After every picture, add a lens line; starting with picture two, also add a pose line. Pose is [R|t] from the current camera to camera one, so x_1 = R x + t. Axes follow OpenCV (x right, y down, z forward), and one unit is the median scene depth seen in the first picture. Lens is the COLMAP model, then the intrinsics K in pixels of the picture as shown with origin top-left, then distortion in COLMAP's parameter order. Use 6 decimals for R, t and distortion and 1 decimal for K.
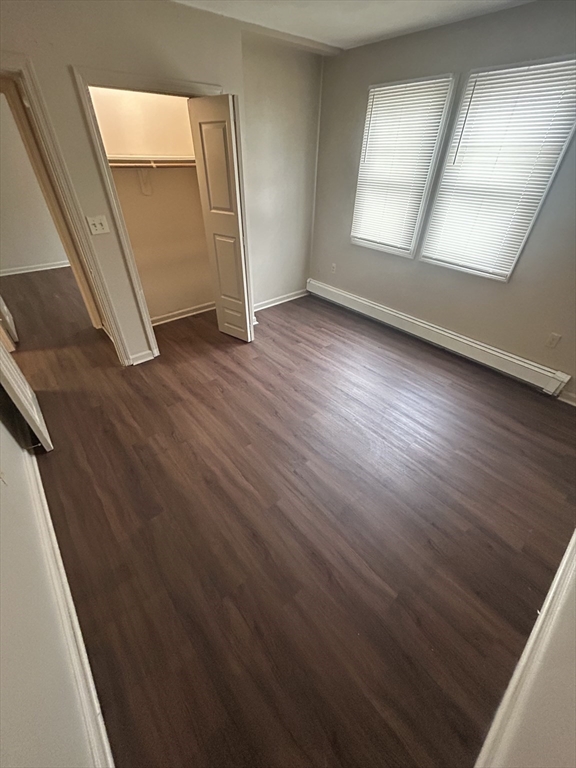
lens RADIAL K [[309.4, 0, 285.0], [0, 309.4, 381.3], [0, 0, 1]] dist [-0.000307, 0.000882]
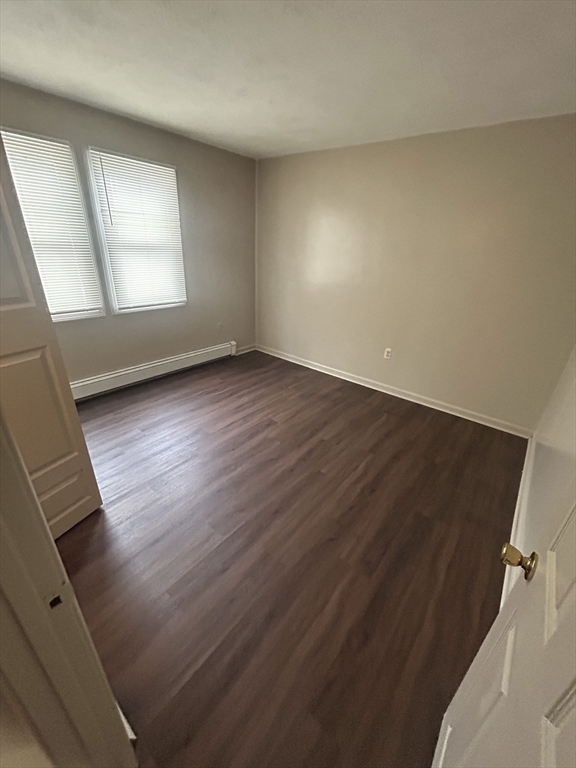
lens RADIAL K [[309.4, 0, 285.0], [0, 309.4, 381.3], [0, 0, 1]] dist [-0.000307, 0.000882]
pose [[-0.176542, -0.421011, 0.889709, -0.849715], [0.544360, 0.711329, 0.444617, -0.516949], [-0.820064, 0.562815, 0.103602, 0.772290]]
